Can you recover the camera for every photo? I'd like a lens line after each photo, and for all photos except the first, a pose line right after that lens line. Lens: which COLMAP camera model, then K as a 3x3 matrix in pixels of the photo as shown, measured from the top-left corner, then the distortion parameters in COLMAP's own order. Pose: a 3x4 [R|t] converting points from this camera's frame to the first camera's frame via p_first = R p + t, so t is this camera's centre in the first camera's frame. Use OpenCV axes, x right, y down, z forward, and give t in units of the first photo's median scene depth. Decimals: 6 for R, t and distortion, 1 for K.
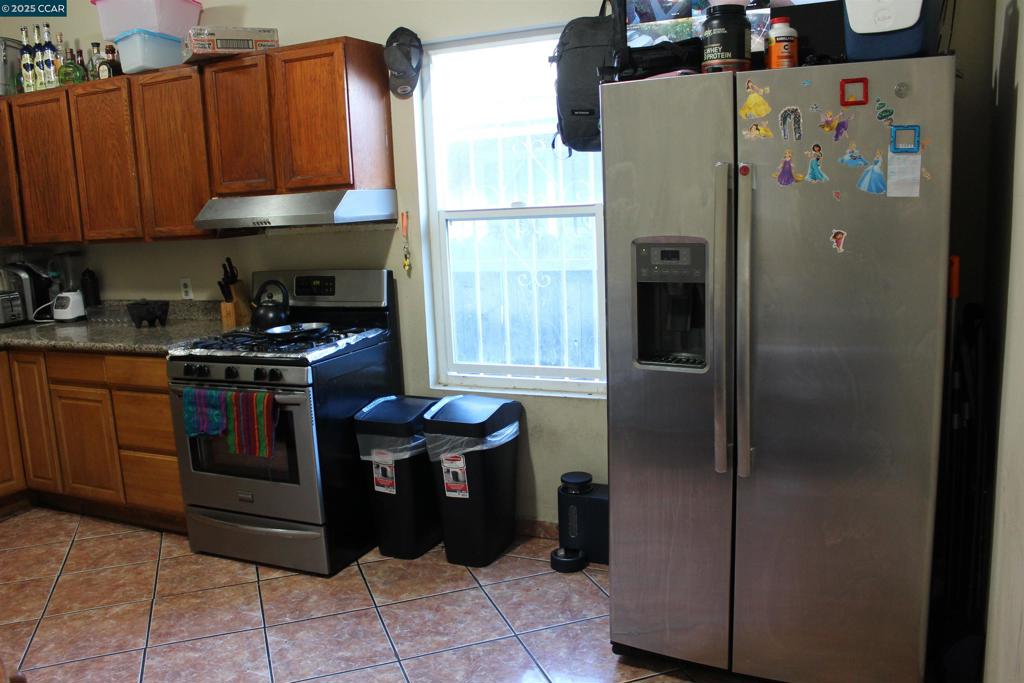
lens RADIAL K [[858.7, 0, 513.5], [0, 858.7, 341.3], [0, 0, 1]] dist [-0.156627, 0.147204]
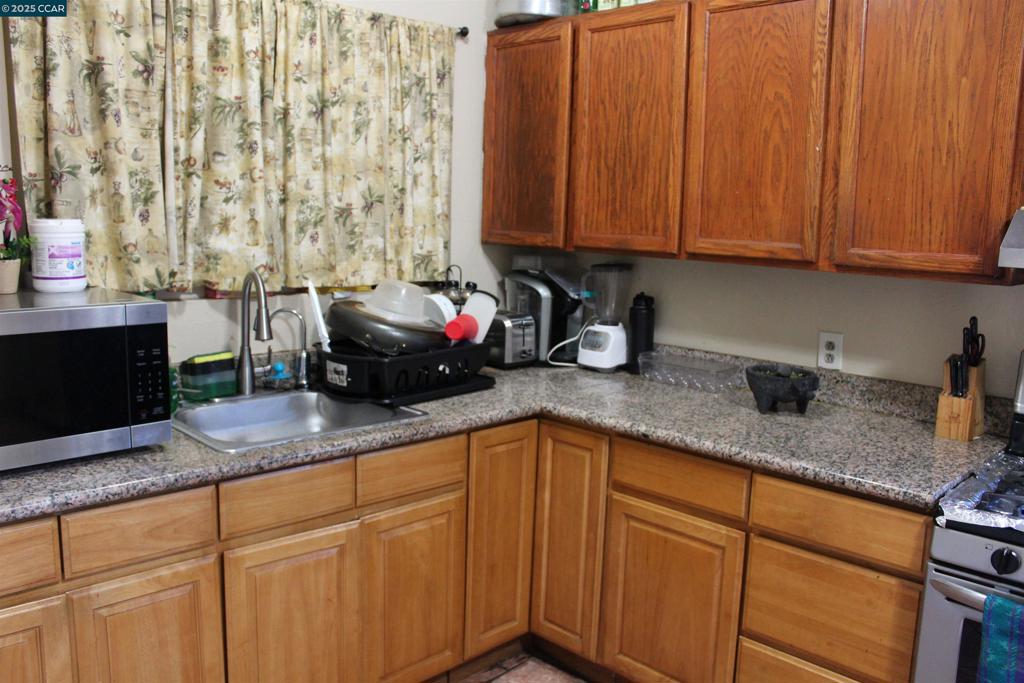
lens RADIAL K [[858.7, 0, 510.5], [0, 858.7, 339.6], [0, 0, 1]] dist [-0.156627, 0.147204]
pose [[0.937862, 0.121748, -0.324951, -0.424549], [-0.124766, 0.992118, 0.011616, -0.051053], [0.323804, 0.029649, 0.945660, 0.380625]]
